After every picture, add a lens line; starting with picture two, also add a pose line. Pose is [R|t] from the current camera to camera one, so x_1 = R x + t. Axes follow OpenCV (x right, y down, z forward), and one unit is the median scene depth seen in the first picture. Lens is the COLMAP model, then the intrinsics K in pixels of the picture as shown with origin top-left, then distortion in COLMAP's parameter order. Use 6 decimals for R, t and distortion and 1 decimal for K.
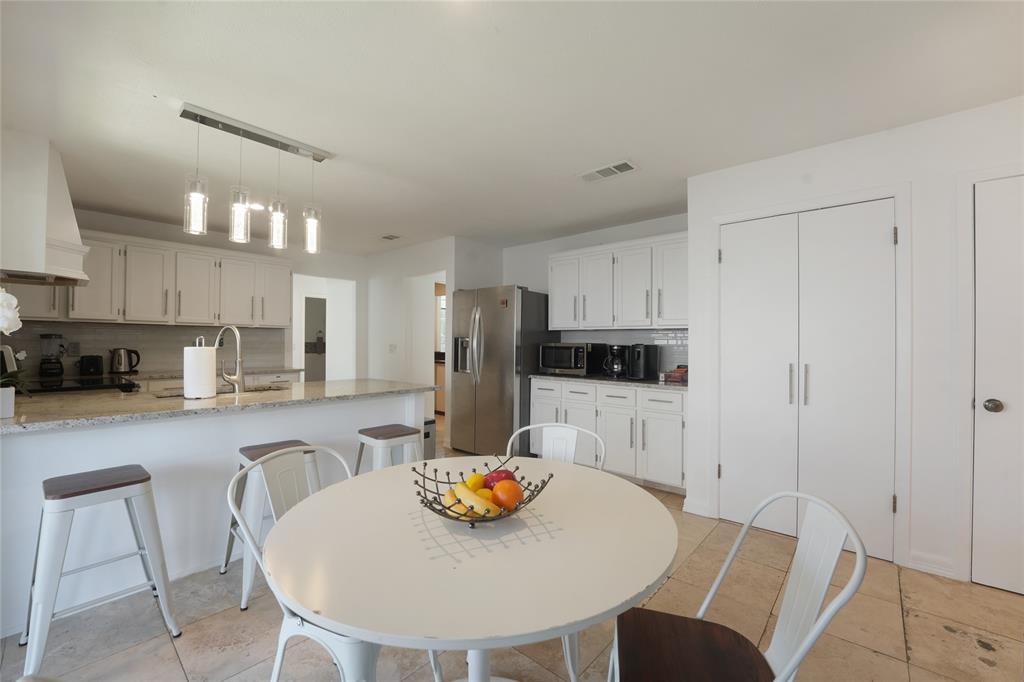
lens RADIAL K [[415.2, 0, 512.0], [0, 415.2, 341.0], [0, 0, 1]] dist [-0.026465, 0.000377]
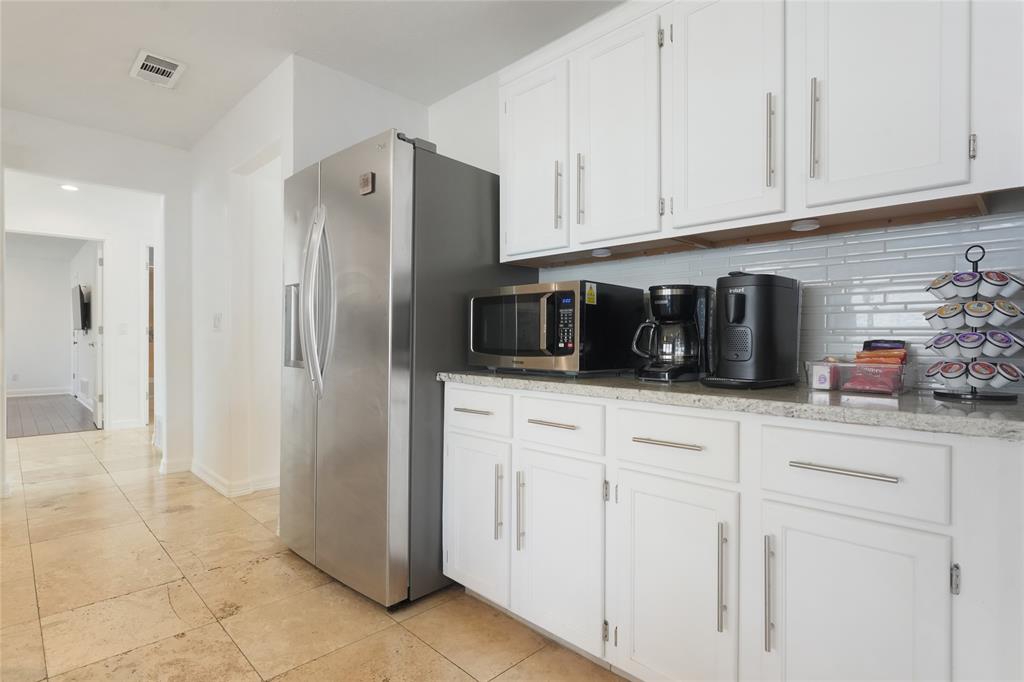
lens RADIAL K [[519.3, 0, 512.4], [0, 519.3, 342.0], [0, 0, 1]] dist [-0.000294, 0.000041]
pose [[0.997752, -0.004560, -0.066856, 0.150014], [0.005104, 0.999955, 0.007966, 0.052819], [0.066817, -0.008289, 0.997731, 0.559433]]
